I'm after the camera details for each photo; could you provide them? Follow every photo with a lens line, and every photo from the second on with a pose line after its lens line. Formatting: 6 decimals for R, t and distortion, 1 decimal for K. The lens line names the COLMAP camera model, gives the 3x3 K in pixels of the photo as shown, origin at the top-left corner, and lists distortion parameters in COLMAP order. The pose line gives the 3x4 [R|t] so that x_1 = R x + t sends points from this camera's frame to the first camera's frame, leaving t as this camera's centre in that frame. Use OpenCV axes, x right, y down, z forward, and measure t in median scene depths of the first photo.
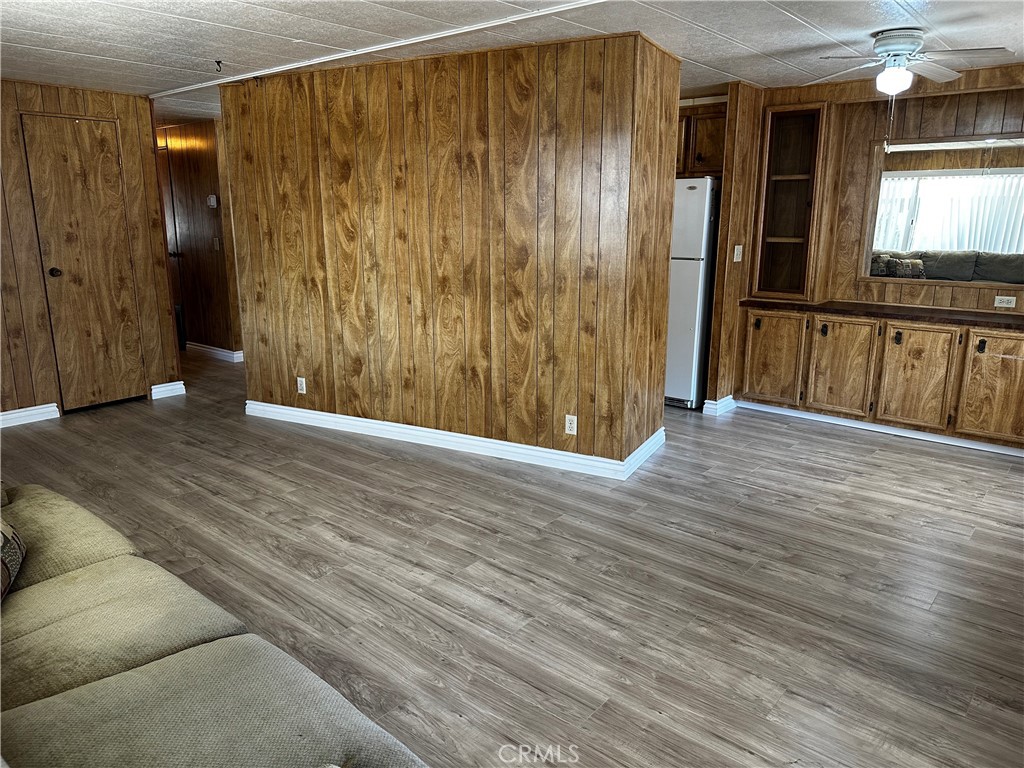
lens RADIAL K [[718.0, 0, 512.6], [0, 718.0, 381.2], [0, 0, 1]] dist [0.013271, -0.004060]
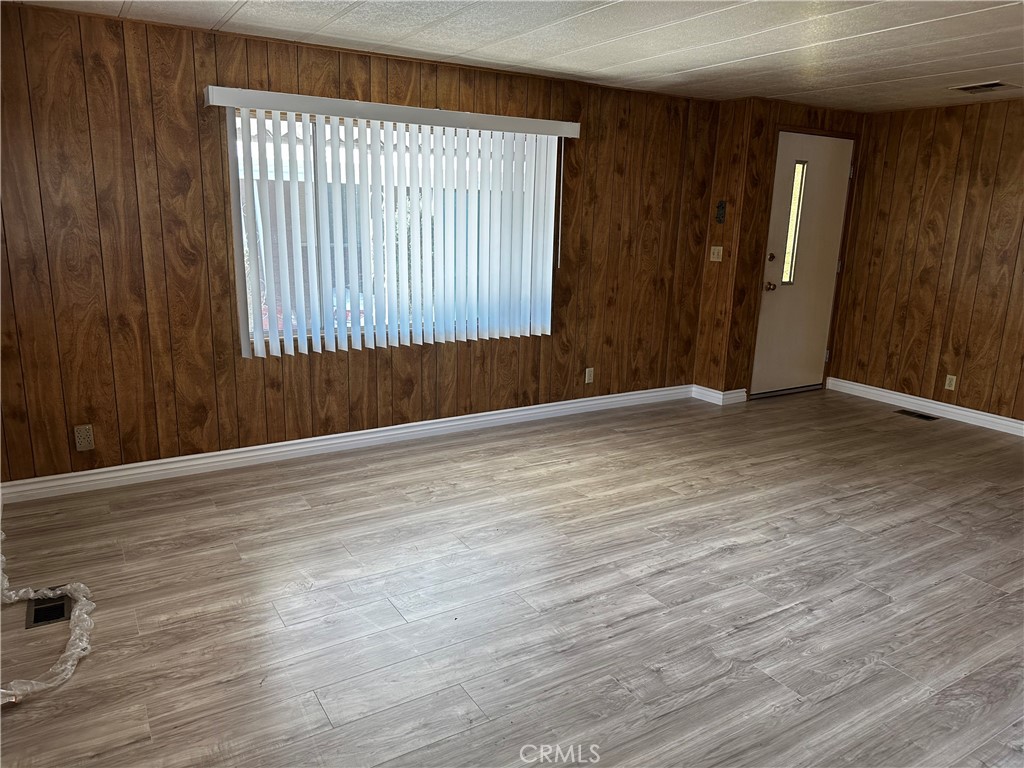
lens RADIAL K [[718.0, 0, 512.4], [0, 718.0, 383.2], [0, 0, 1]] dist [0.013271, -0.004060]
pose [[-0.324851, 0.209566, -0.922255, 0.696423], [-0.241876, 0.924303, 0.295229, -0.199627], [0.914313, 0.318977, -0.249572, 0.853397]]
